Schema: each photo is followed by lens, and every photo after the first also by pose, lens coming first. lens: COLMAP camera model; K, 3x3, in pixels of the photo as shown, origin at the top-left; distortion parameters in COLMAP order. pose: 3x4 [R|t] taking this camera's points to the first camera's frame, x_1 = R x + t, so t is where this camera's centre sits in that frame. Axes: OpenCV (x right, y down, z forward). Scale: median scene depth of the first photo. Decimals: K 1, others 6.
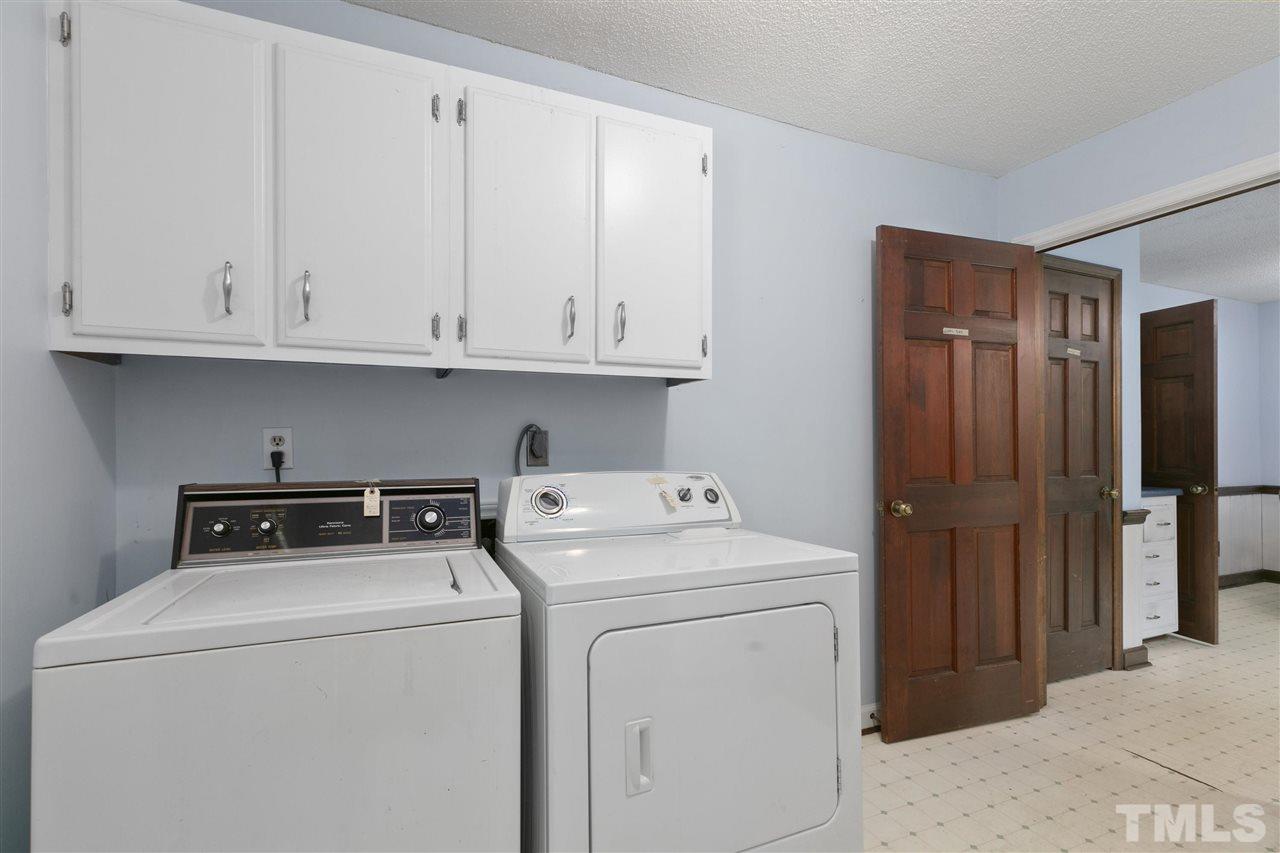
lens RADIAL K [[591.3, 0, 641.7], [0, 591.3, 442.5], [0, 0, 1]] dist [0.000367, 0.000003]
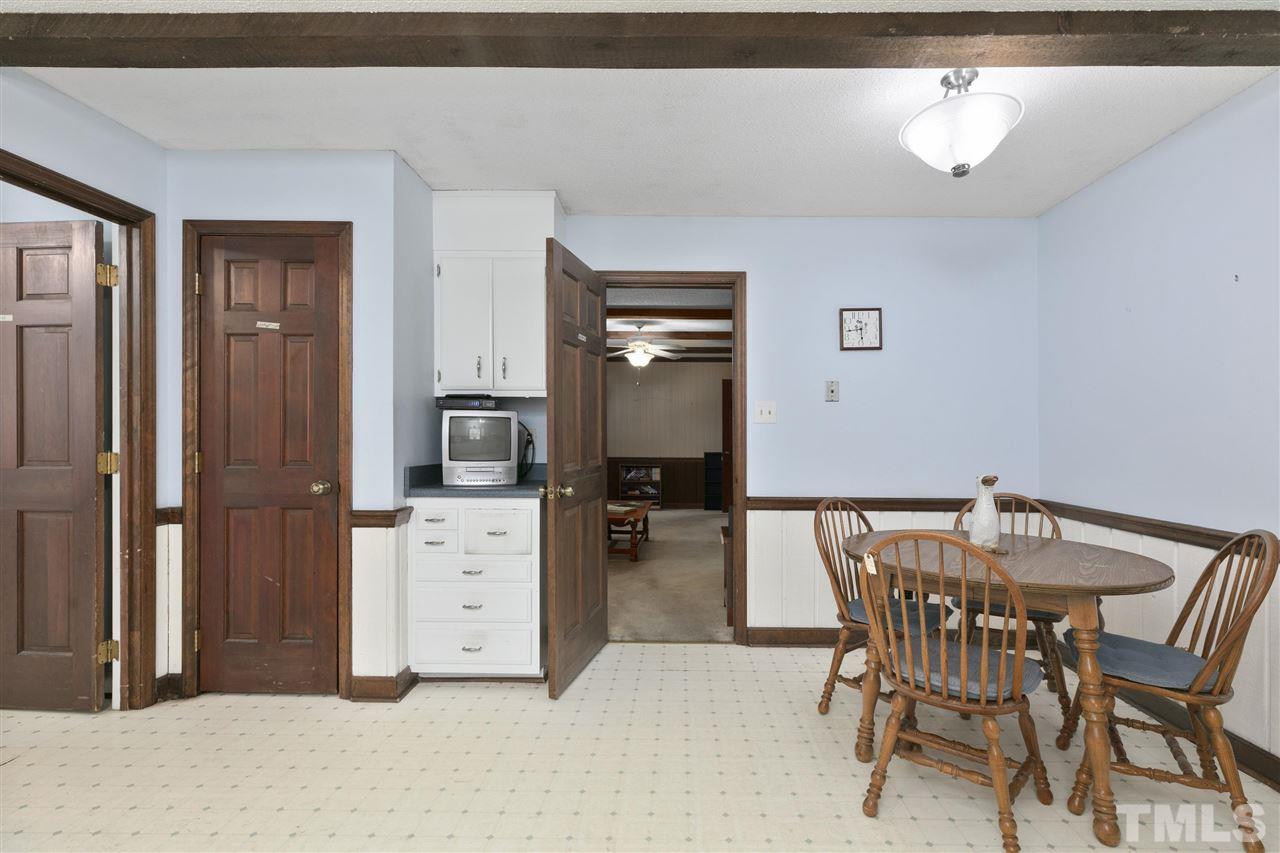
lens RADIAL K [[598.2, 0, 666.1], [0, 598.2, 432.8], [0, 0, 1]] dist [0.000373, 0.000134]
pose [[0.915394, 0.005559, -0.402520, 1.567730], [-0.005815, 0.999983, 0.000584, 0.002779], [0.402516, 0.001806, 0.915411, 0.403738]]
